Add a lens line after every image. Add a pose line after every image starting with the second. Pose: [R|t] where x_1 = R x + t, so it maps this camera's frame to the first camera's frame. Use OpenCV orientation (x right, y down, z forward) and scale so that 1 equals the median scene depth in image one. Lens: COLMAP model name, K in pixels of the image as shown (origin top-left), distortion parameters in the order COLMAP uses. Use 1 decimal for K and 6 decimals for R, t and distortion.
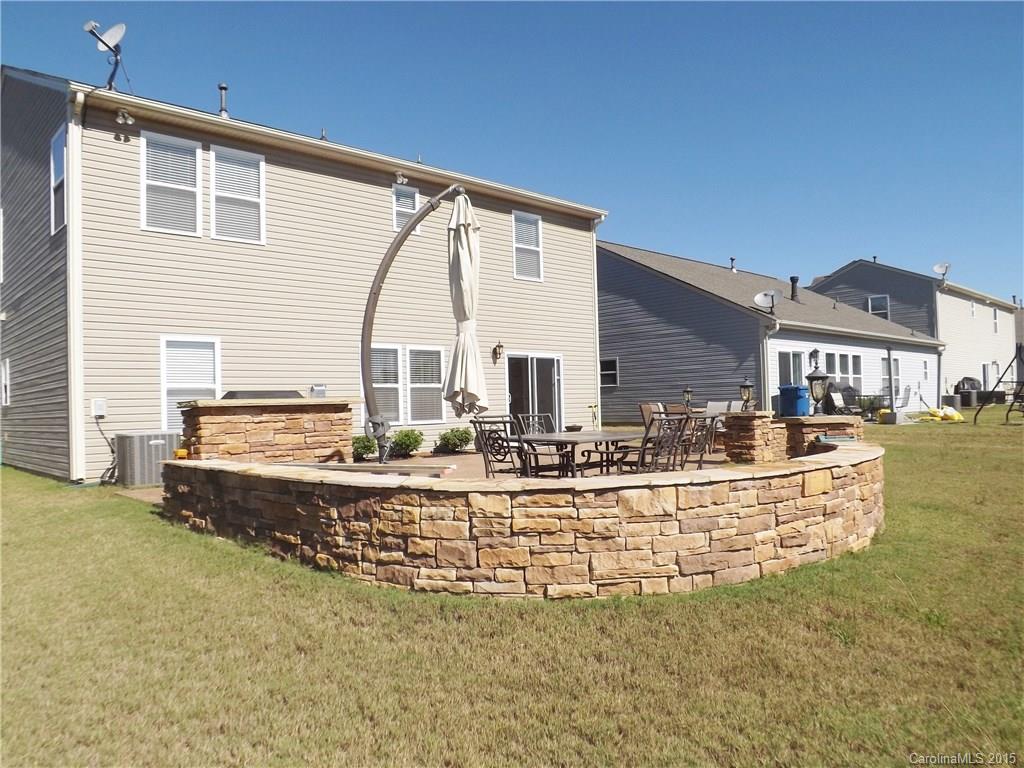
lens RADIAL K [[749.0, 0, 512.0], [0, 749.0, 384.0], [0, 0, 1]] dist [-0.041529, 0.003005]
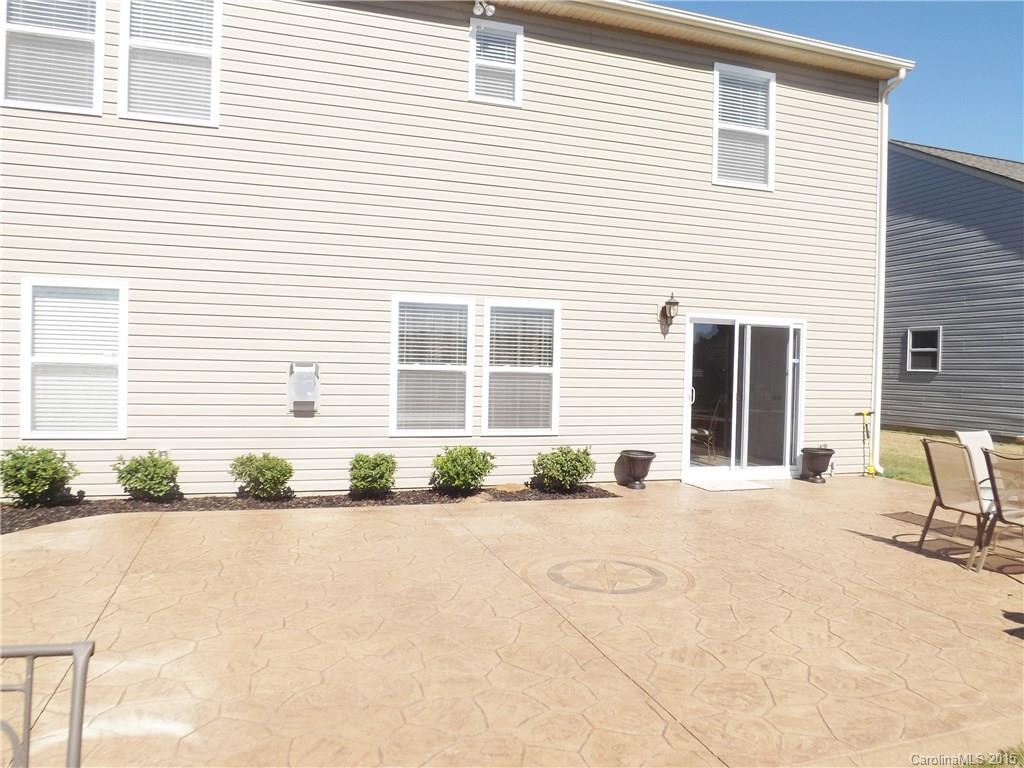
lens RADIAL K [[737.1, 0, 513.8], [0, 737.1, 370.5], [0, 0, 1]] dist [-0.043923, 0.000941]
pose [[0.906556, 0.053939, -0.418624, 0.105607], [-0.036608, 0.998112, 0.049328, -0.022174], [0.420494, -0.029393, 0.906819, 0.428664]]
